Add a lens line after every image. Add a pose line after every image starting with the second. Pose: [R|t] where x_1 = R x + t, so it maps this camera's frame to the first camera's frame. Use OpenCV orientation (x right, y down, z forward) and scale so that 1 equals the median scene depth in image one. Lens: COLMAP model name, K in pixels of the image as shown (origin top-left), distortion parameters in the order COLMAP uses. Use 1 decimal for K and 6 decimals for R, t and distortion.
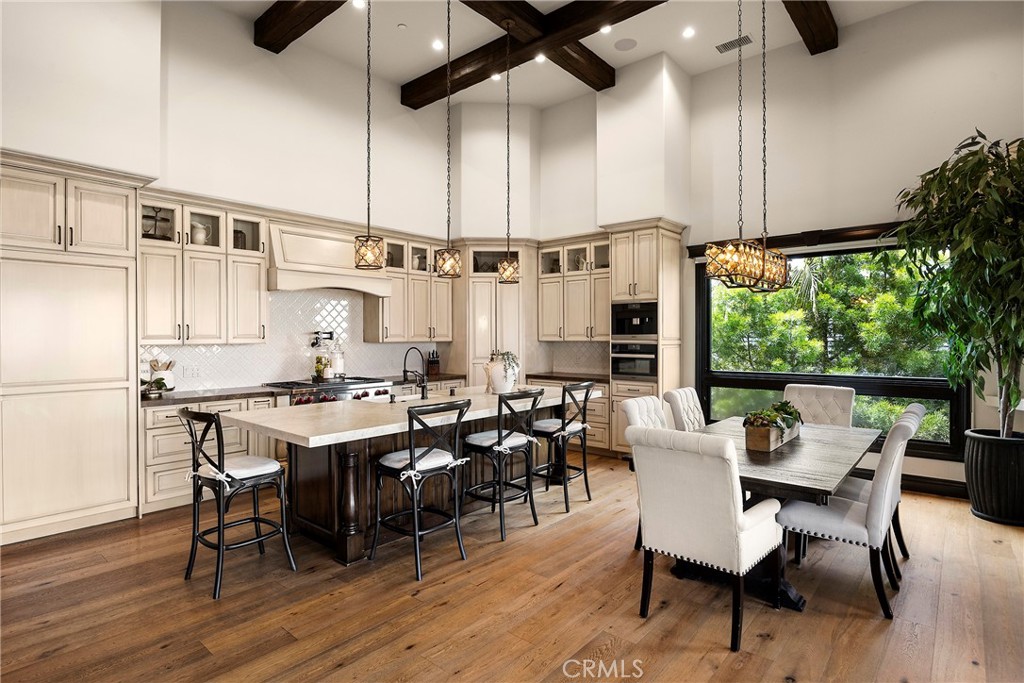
lens RADIAL K [[555.7, 0, 512.0], [0, 555.7, 341.5], [0, 0, 1]] dist [-0.002077, -0.000632]
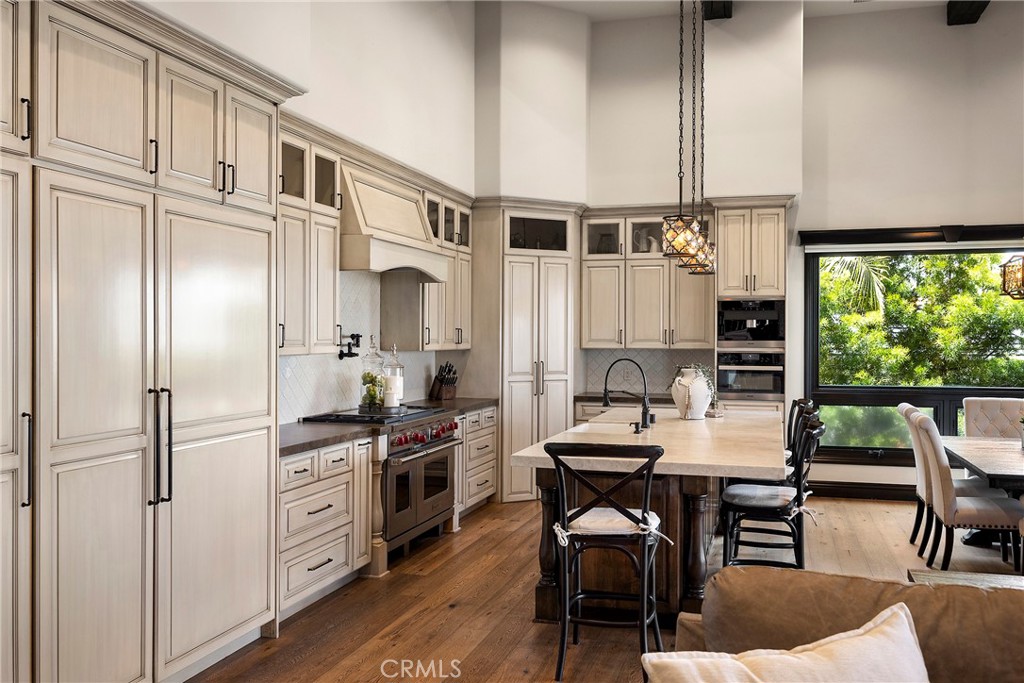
lens RADIAL K [[932.3, 0, 512.0], [0, 932.3, 341.5], [0, 0, 1]] dist [-0.000450, 0.006371]
pose [[0.905223, 0.003848, 0.424918, -0.626666], [-0.001832, 0.999985, -0.005154, -0.003987], [-0.424932, 0.003887, 0.905217, -0.040185]]
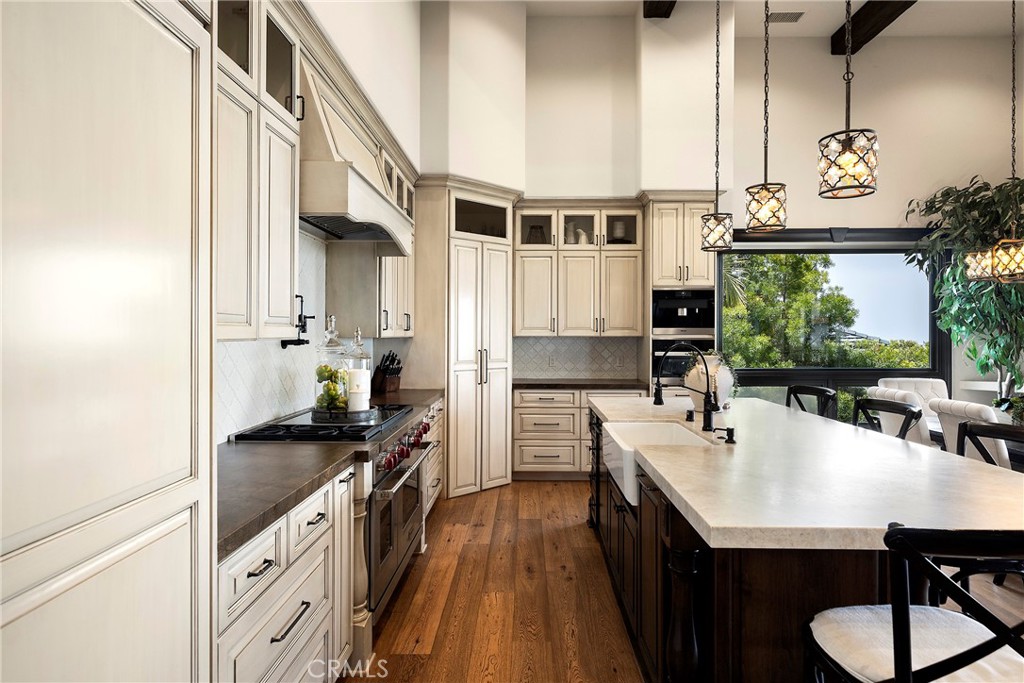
lens RADIAL K [[597.9, 0, 513.5], [0, 597.9, 337.9], [0, 0, 1]] dist [-0.001781, -0.000101]
pose [[0.757846, 0.000808, 0.652433, -0.537391], [0.002165, 0.999991, -0.003754, 0.004628], [-0.652430, 0.004258, 0.757837, 0.484012]]
